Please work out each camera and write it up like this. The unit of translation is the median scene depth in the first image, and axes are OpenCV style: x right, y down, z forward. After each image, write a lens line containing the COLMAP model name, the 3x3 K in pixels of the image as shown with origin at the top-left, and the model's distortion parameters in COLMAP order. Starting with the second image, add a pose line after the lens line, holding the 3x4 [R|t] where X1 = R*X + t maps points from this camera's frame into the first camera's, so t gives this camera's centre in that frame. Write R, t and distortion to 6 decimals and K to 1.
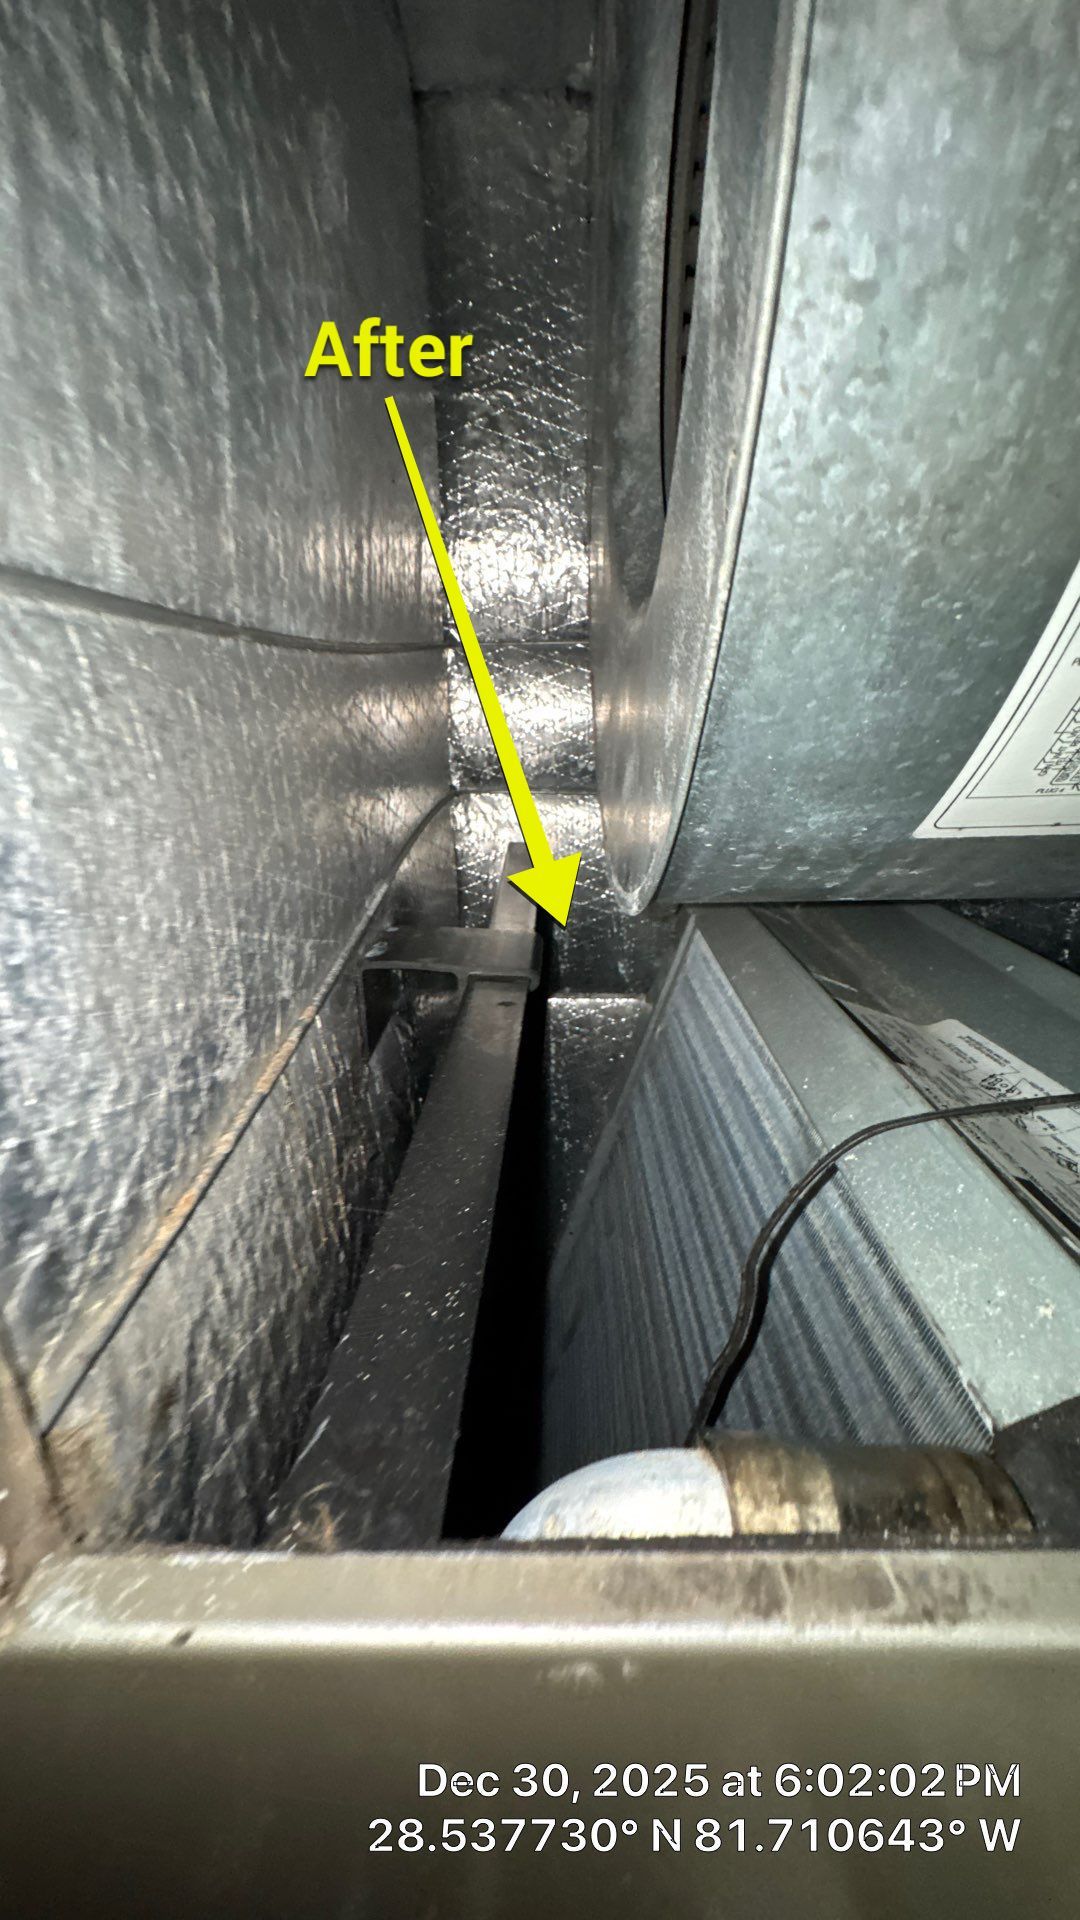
lens RADIAL K [[766.1, 0, 534.8], [0, 766.1, 960.0], [0, 0, 1]] dist [-0.005979, 0.000424]
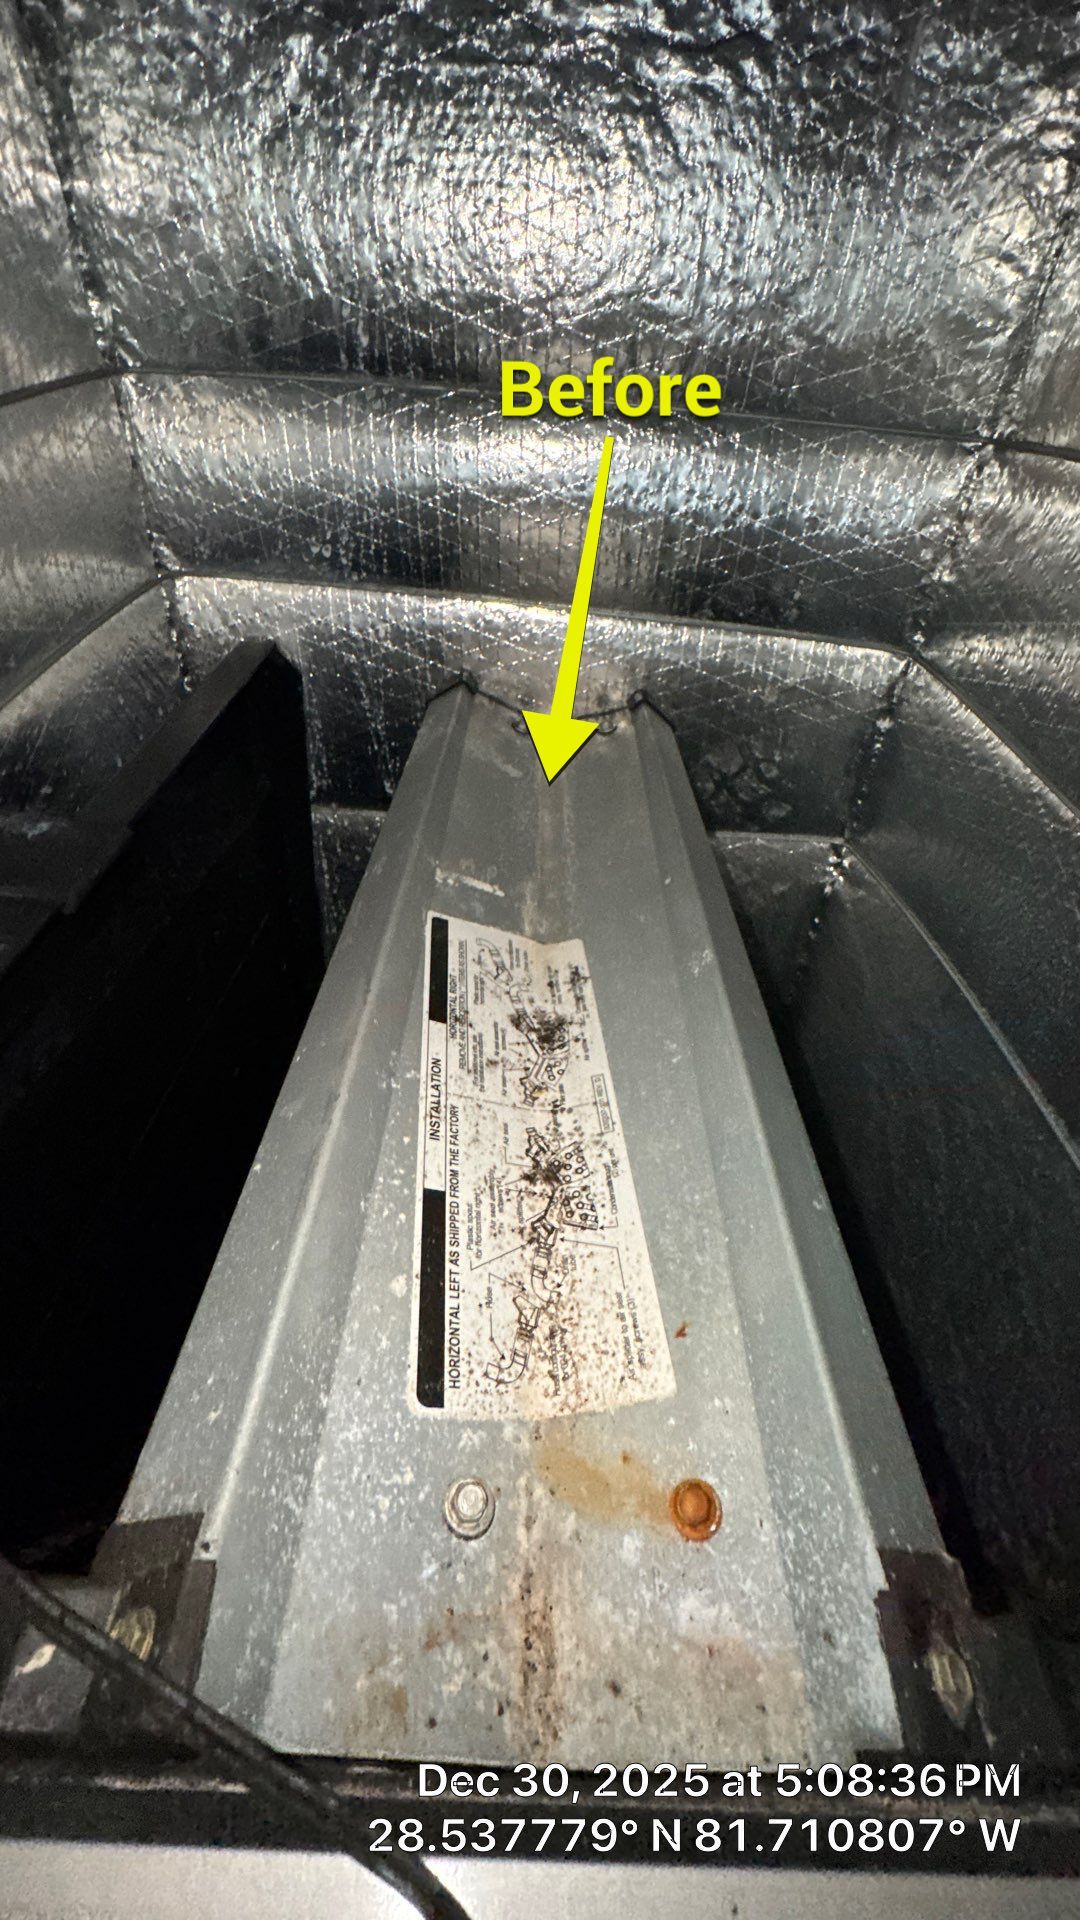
lens RADIAL K [[766.1, 0, 540.2], [0, 766.1, 958.0], [0, 0, 1]] dist [-0.005979, 0.000424]
pose [[0.997799, 0.055950, 0.035595, 0.542434], [-0.065071, 0.929505, 0.363023, -0.288491], [-0.012774, -0.364541, 0.931100, 0.115841]]
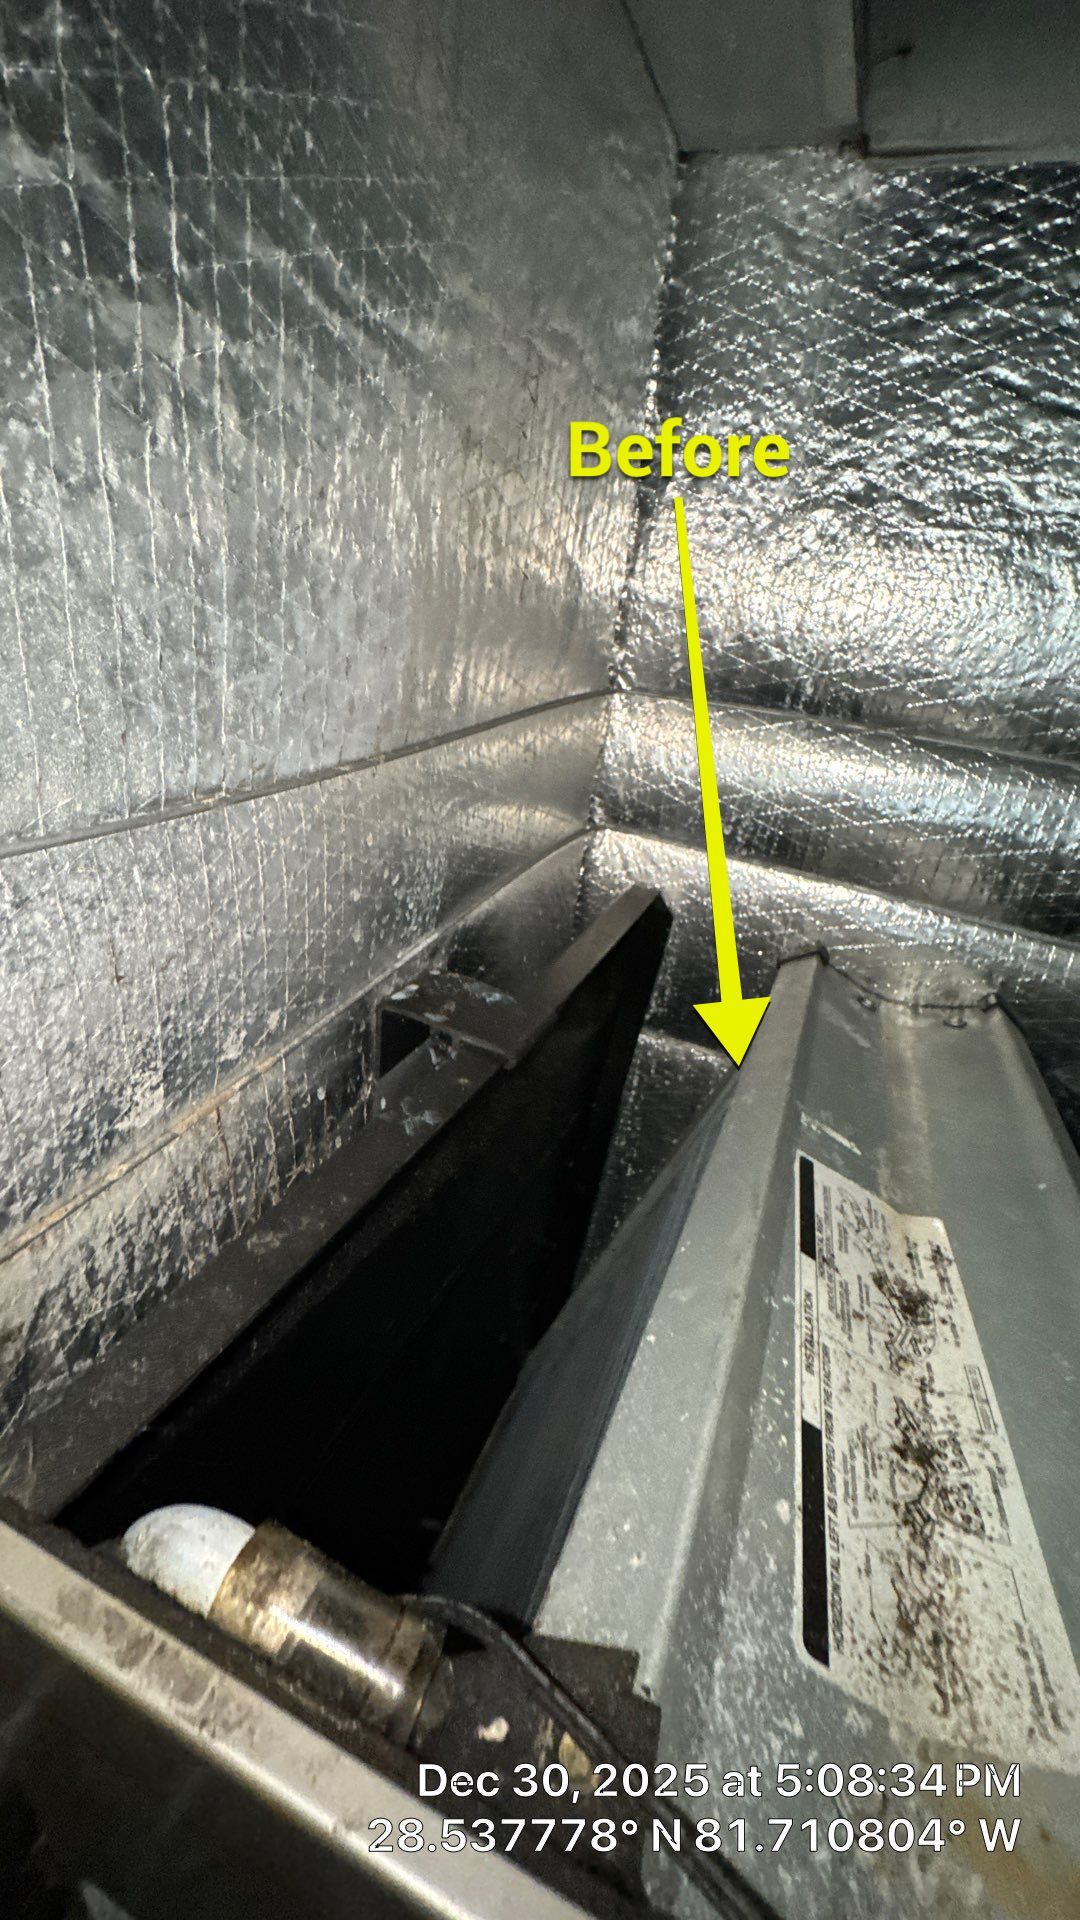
lens RADIAL K [[766.1, 0, 540.0], [0, 766.1, 958.9], [0, 0, 1]] dist [-0.005979, 0.000424]
pose [[0.921320, 0.262813, -0.286529, 0.322695], [-0.241940, 0.964413, 0.106641, -0.251786], [0.304358, -0.028927, 0.952118, -0.050118]]
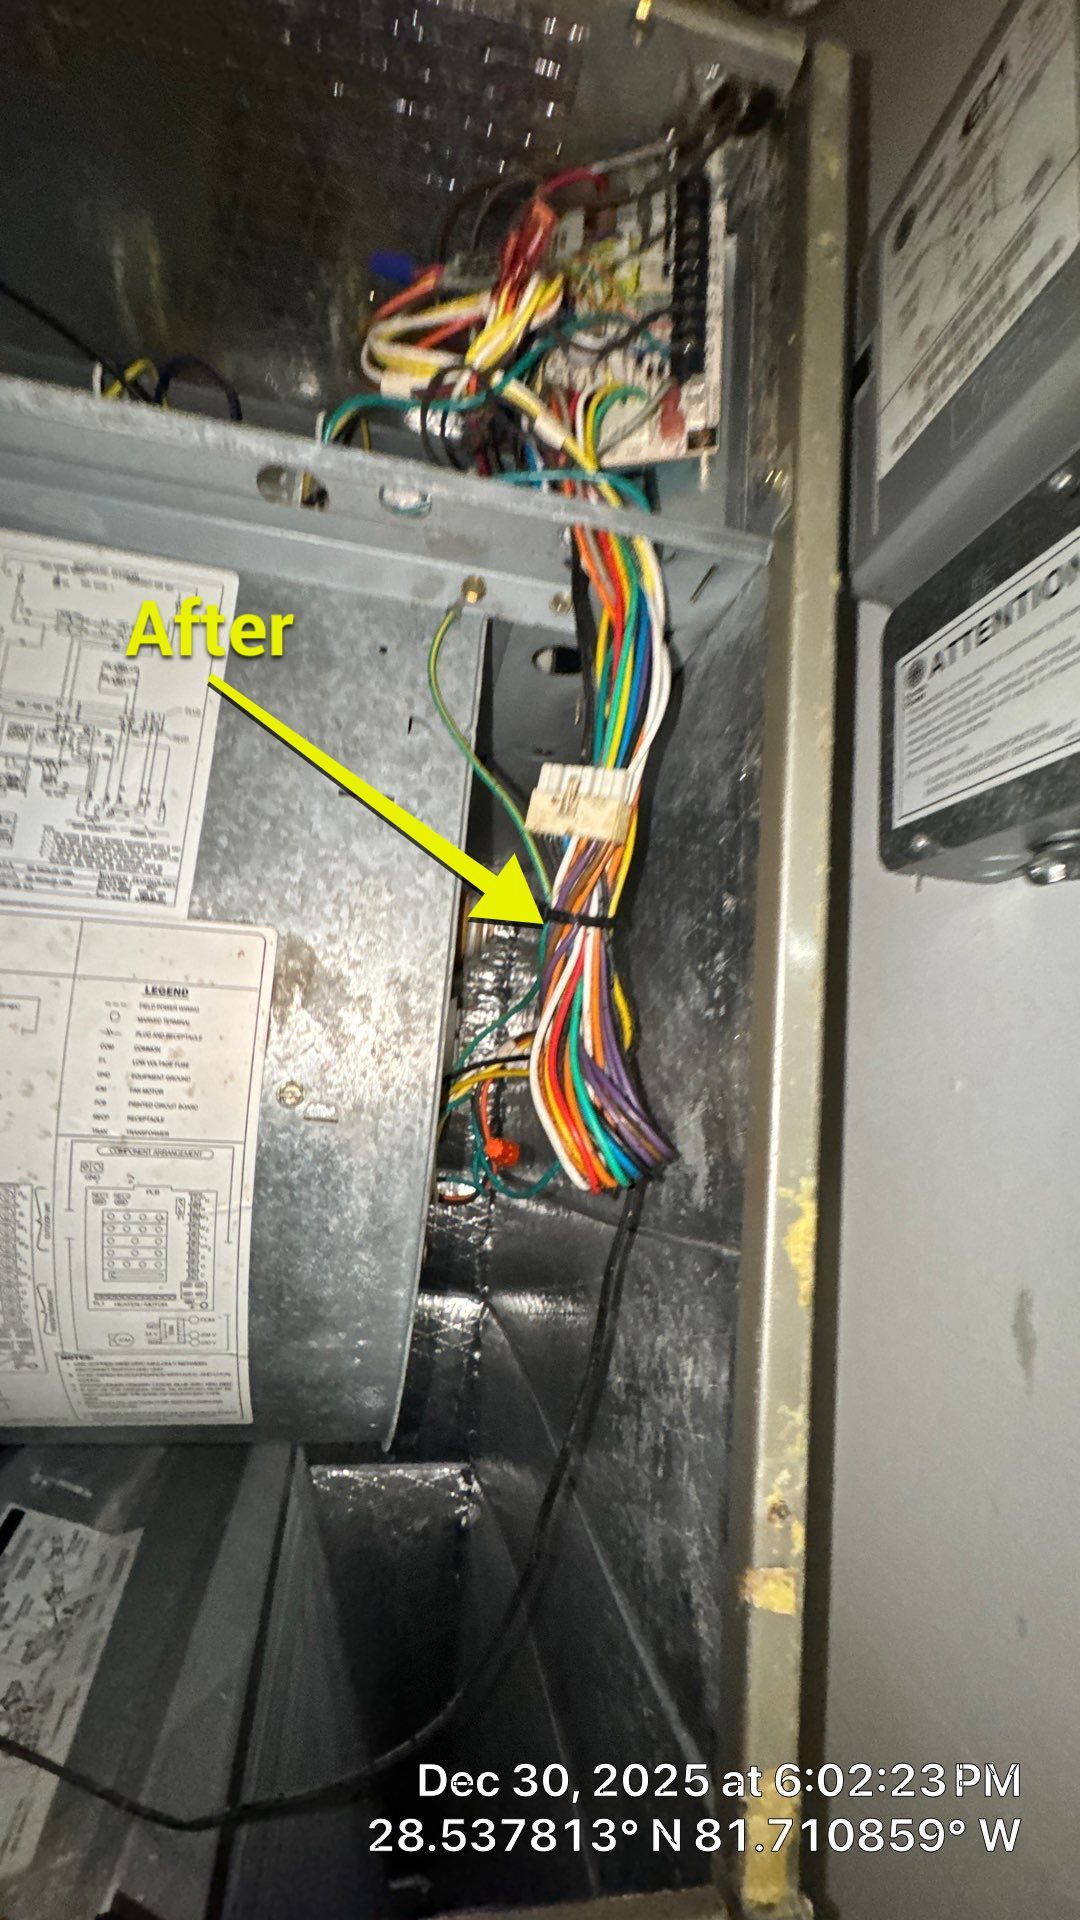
lens RADIAL K [[766.1, 0, 543.2], [0, 766.1, 957.9], [0, 0, 1]] dist [-0.005979, 0.000424]
pose [[0.974633, 0.124311, 0.186112, 0.958499], [-0.024306, 0.885433, -0.464130, -0.199327], [-0.222487, 0.447833, 0.865994, -0.639739]]
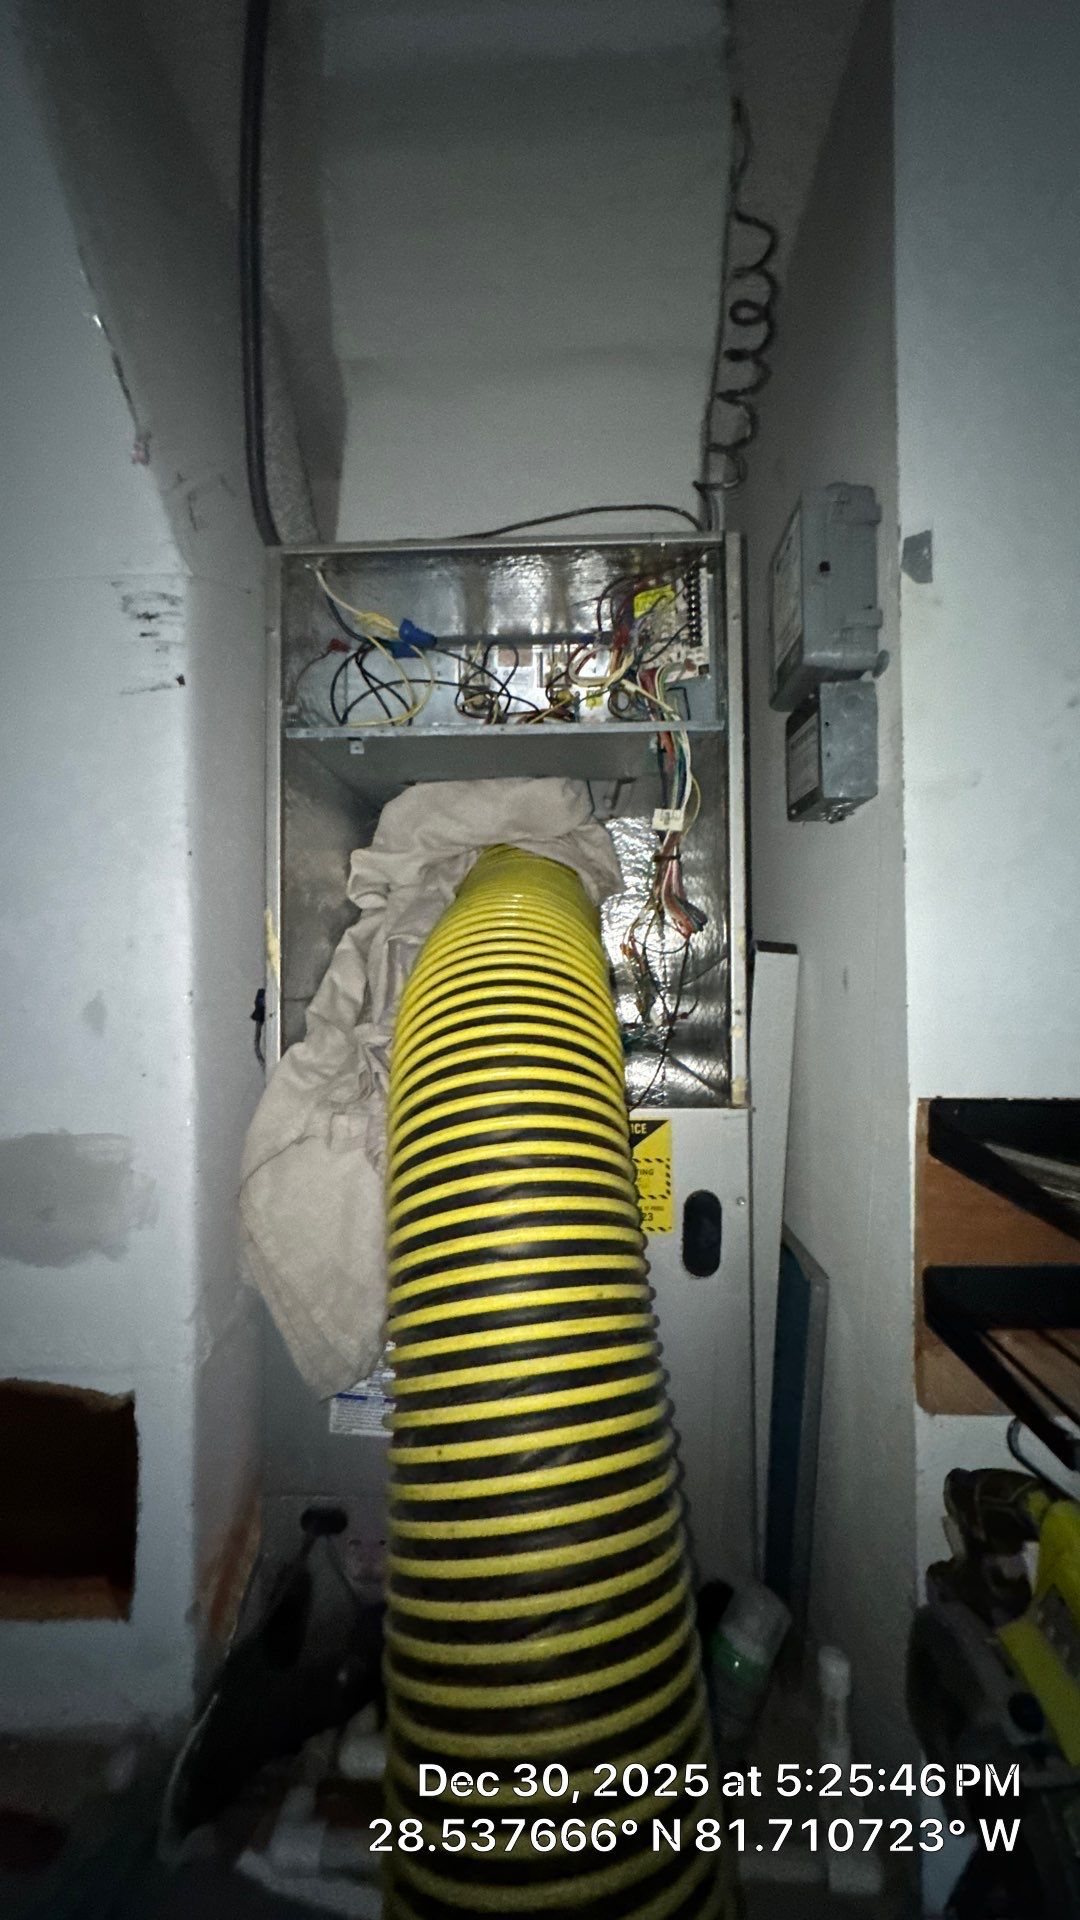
lens RADIAL K [[766.1, 0, 540.9], [0, 766.1, 957.7], [0, 0, 1]] dist [-0.005979, 0.000424]
pose [[0.999396, 0.010725, -0.033058, 0.780901], [-0.021860, 0.933451, -0.358037, 0.693402], [0.027018, 0.358543, 0.933122, -2.362547]]
